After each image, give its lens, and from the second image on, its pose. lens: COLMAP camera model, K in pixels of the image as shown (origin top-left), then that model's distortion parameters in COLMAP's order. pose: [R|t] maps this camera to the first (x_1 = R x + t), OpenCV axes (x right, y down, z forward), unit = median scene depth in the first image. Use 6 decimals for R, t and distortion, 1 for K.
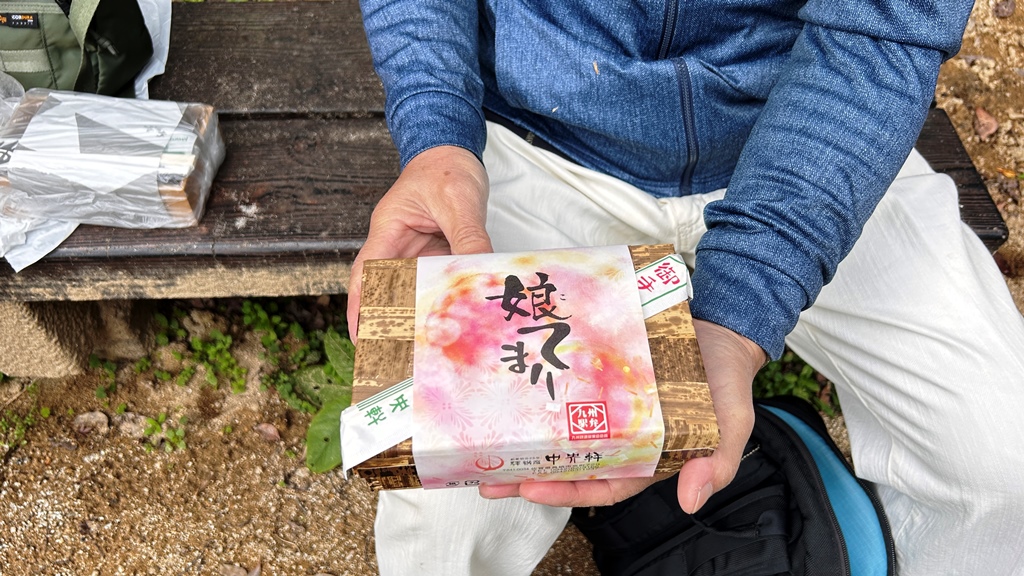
lens RADIAL K [[782.6, 0, 511.8], [0, 782.6, 288.0], [0, 0, 1]] dist [0.003620, -0.004788]
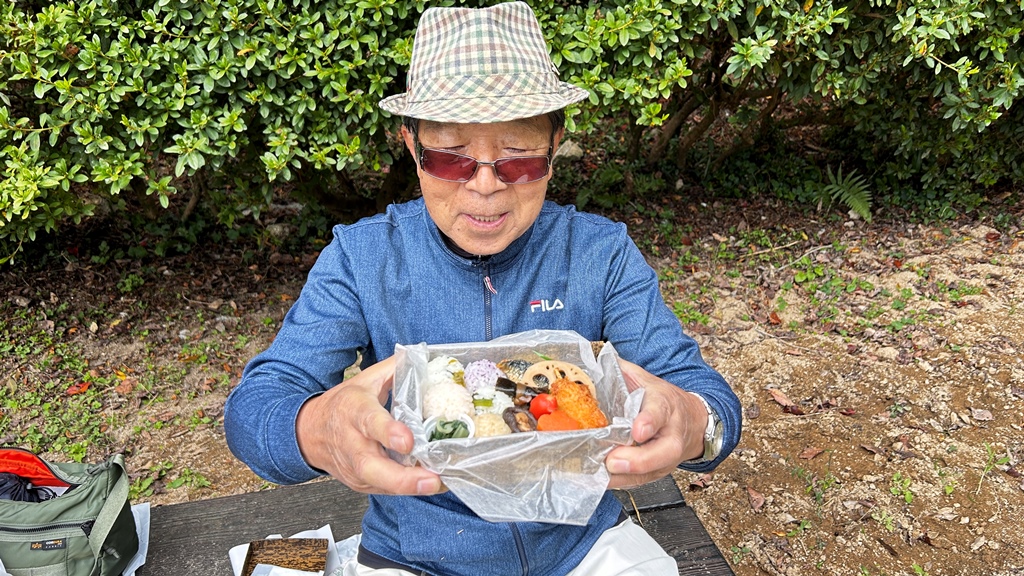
lens RADIAL K [[782.6, 0, 512.7], [0, 782.6, 288.5], [0, 0, 1]] dist [0.003620, -0.004788]
pose [[0.982081, -0.107680, 0.154668, 0.020282], [0.168602, 0.868692, -0.465776, 0.048112], [-0.084204, 0.483507, 0.871281, -0.445165]]
